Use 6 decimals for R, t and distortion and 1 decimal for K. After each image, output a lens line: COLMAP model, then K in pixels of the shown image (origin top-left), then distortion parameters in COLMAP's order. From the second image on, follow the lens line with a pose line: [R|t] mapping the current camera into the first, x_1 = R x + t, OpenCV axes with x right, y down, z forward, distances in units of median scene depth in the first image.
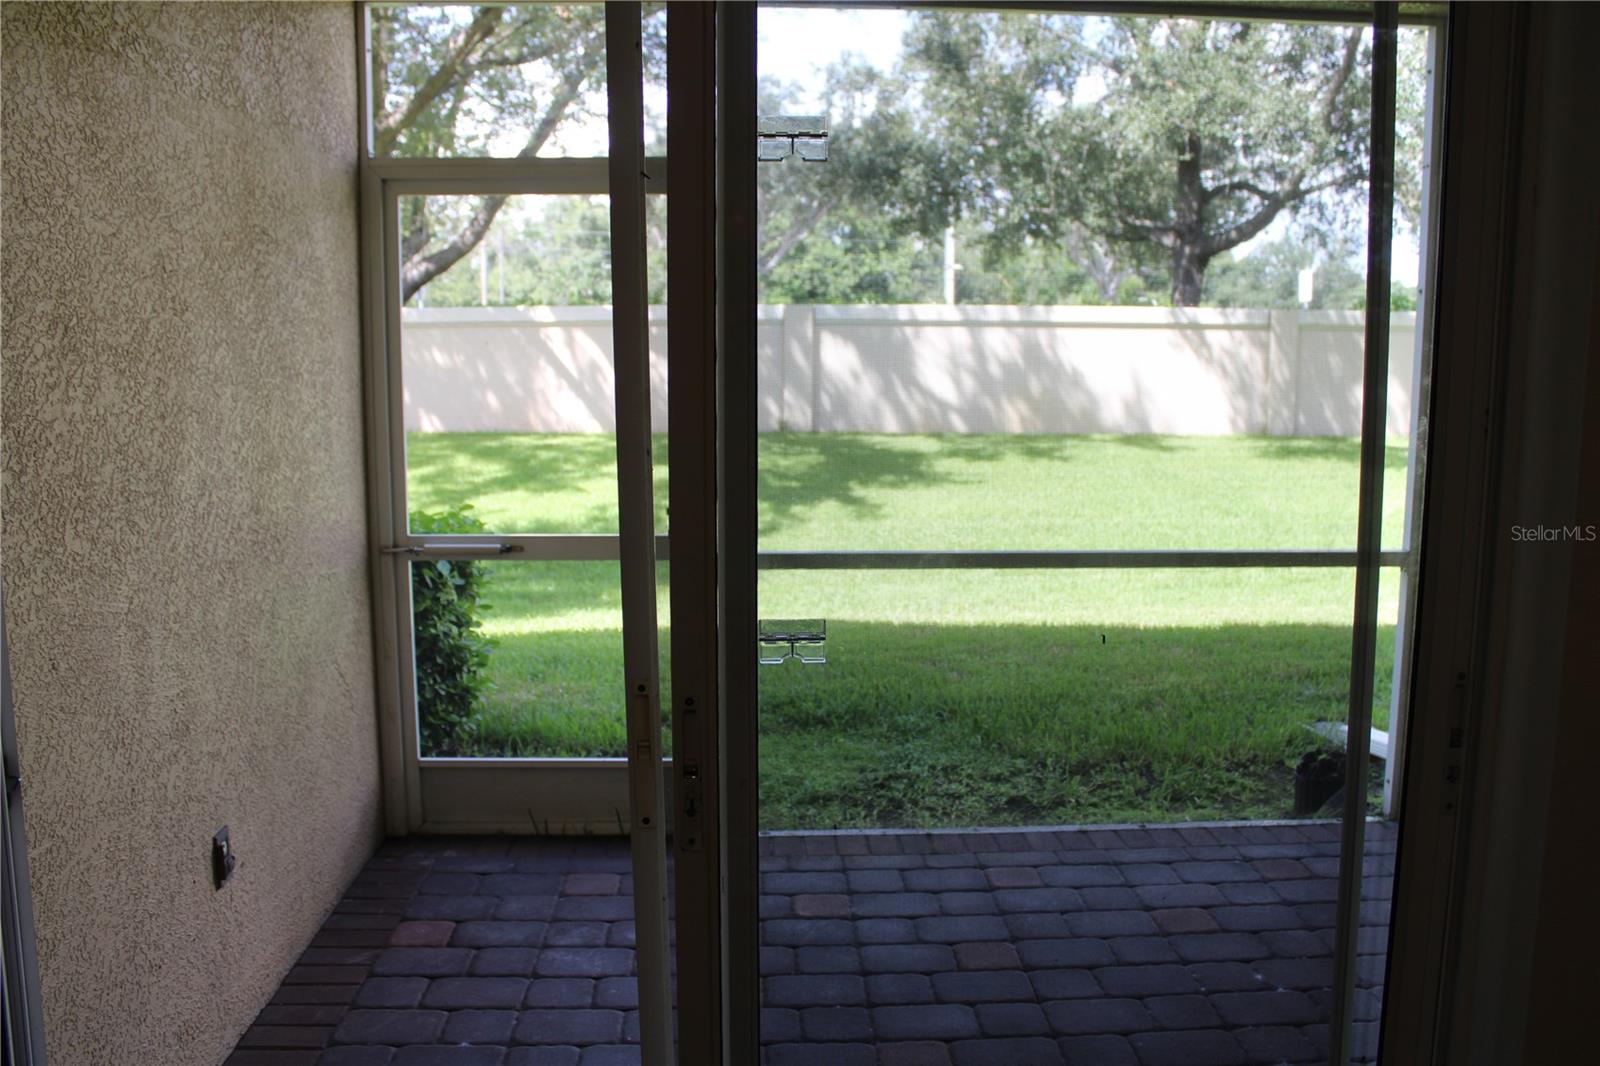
lens RADIAL K [[1345.0, 0, 808.1], [0, 1345.0, 523.3], [0, 0, 1]] dist [-0.165828, 0.148984]
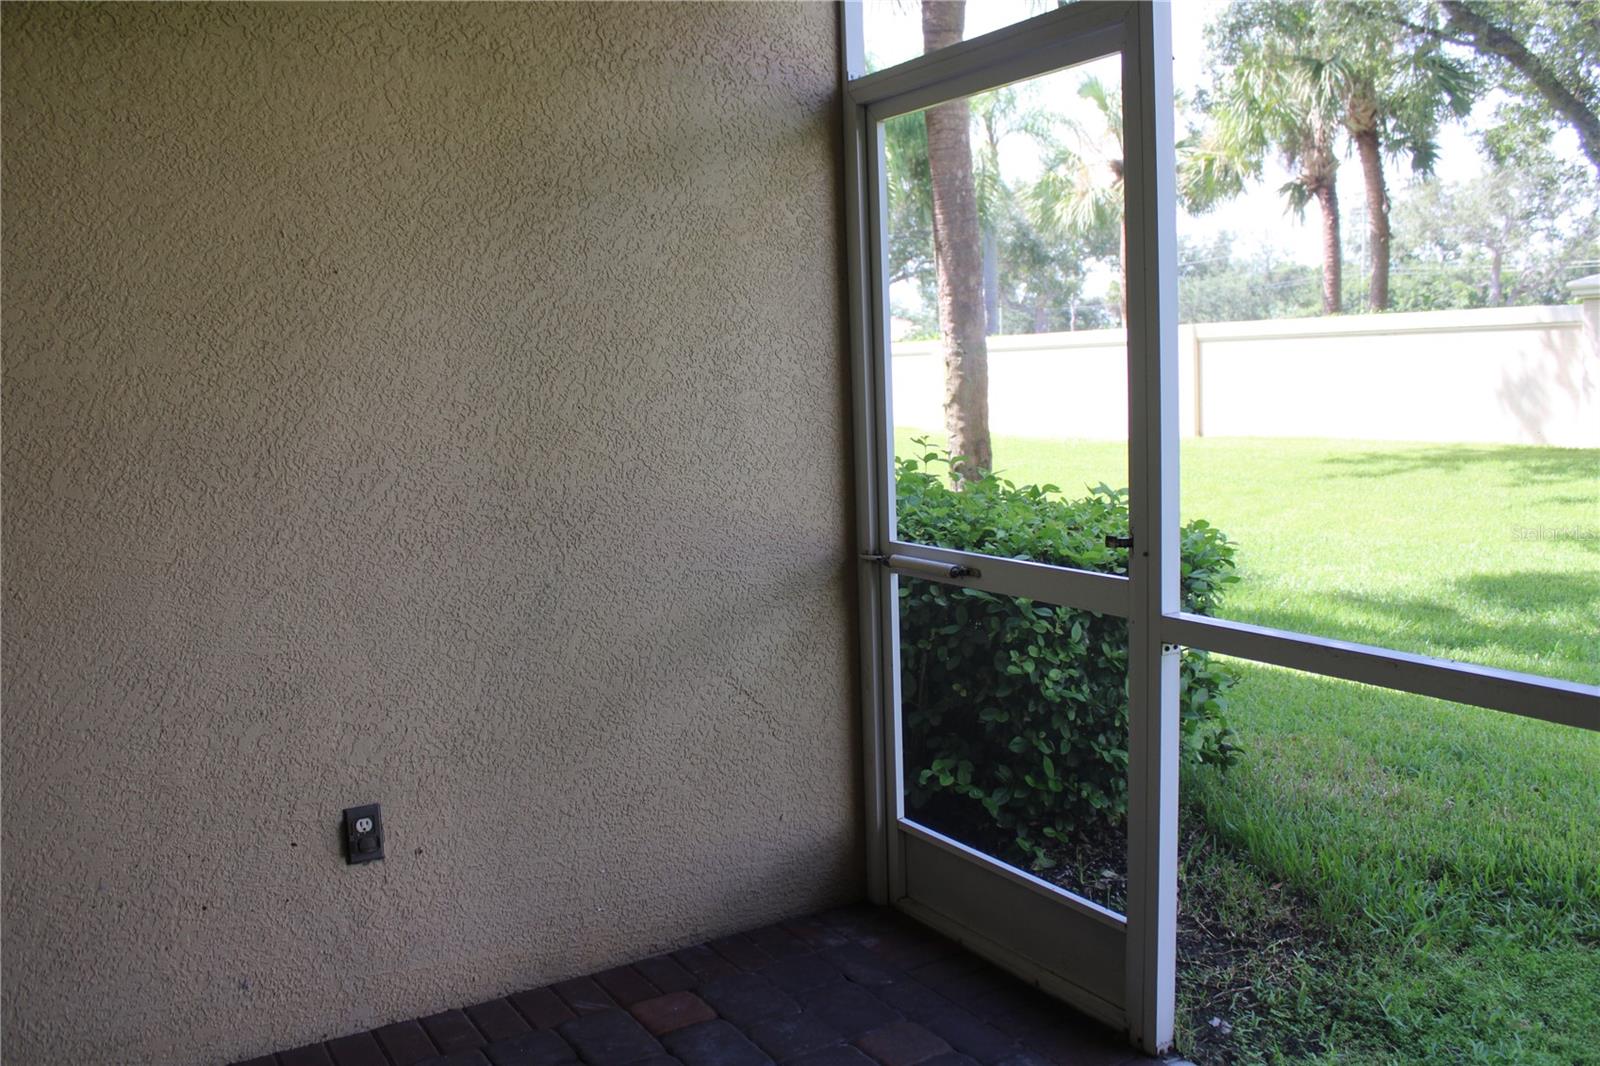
lens RADIAL K [[1345.0, 0, 808.1], [0, 1345.0, 523.3], [0, 0, 1]] dist [-0.165828, 0.148984]
pose [[0.485582, 0.073277, -0.871114, 0.375927], [-0.083333, 0.995823, 0.037315, -0.027115], [0.870210, 0.054473, 0.489661, 0.543137]]
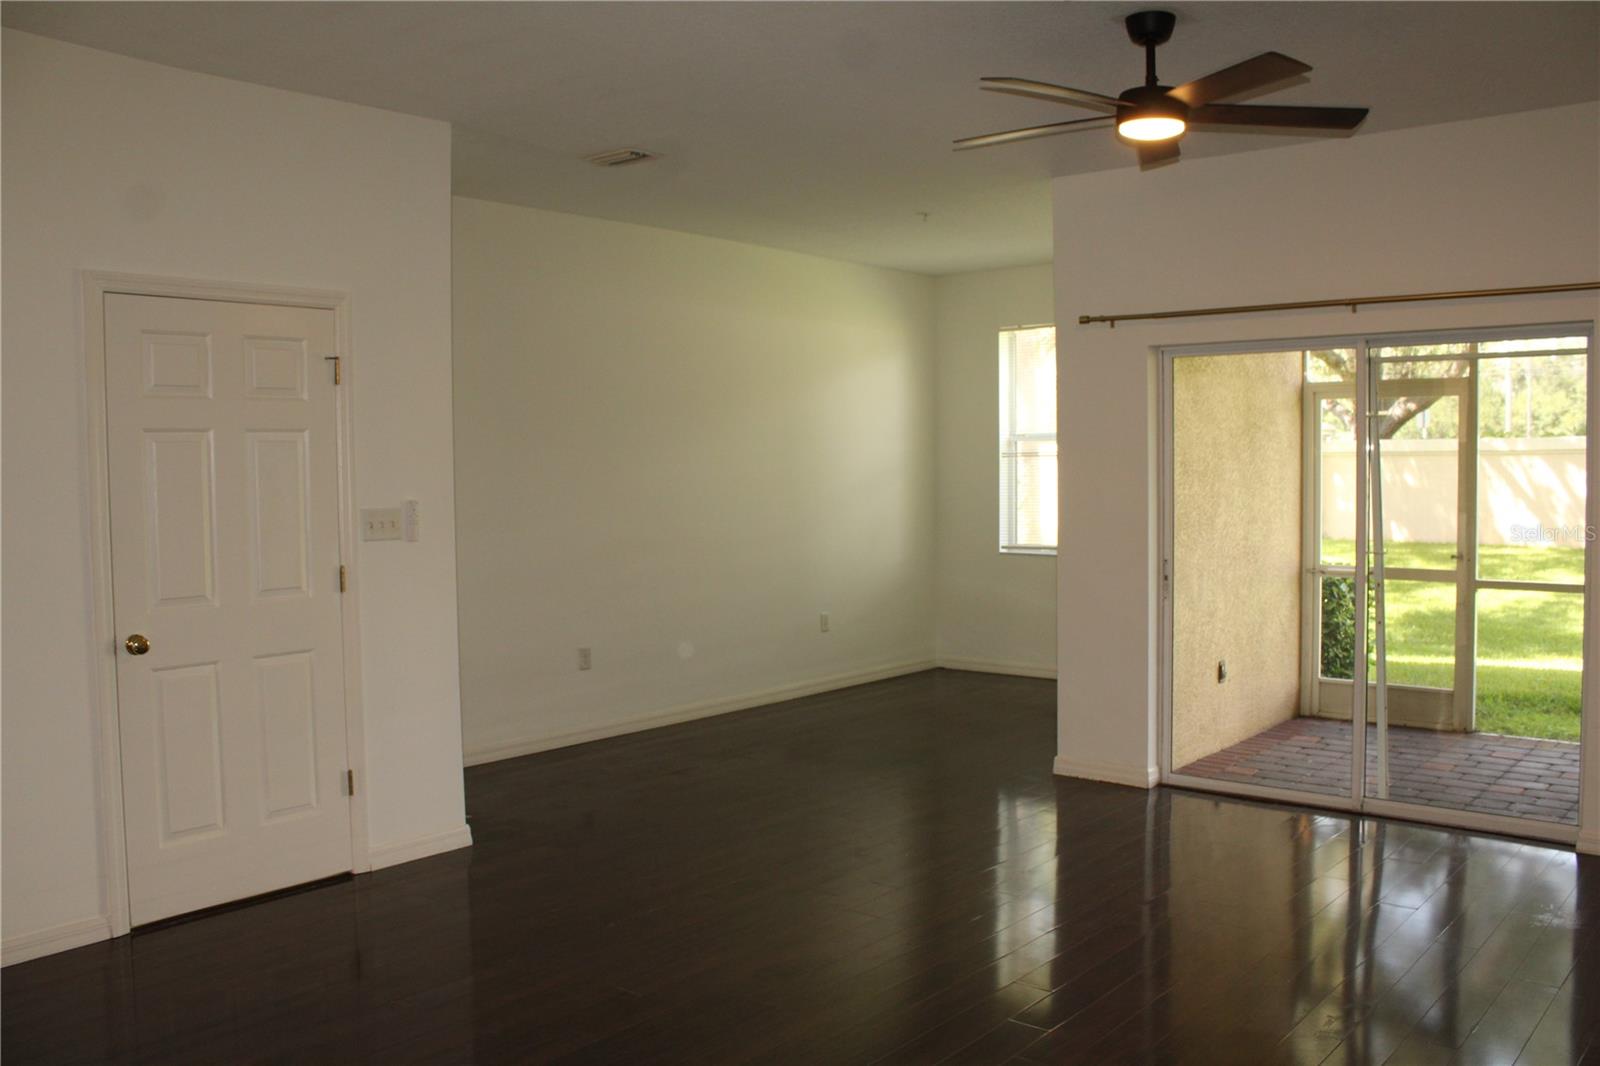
lens RADIAL K [[1345.0, 0, 808.1], [0, 1345.0, 523.3], [0, 0, 1]] dist [-0.165828, 0.148984]
pose [[0.738803, 0.018864, -0.673657, 0.469505], [-0.081601, 0.994757, -0.061637, 0.133492], [0.668963, 0.100508, 0.736469, -1.005920]]
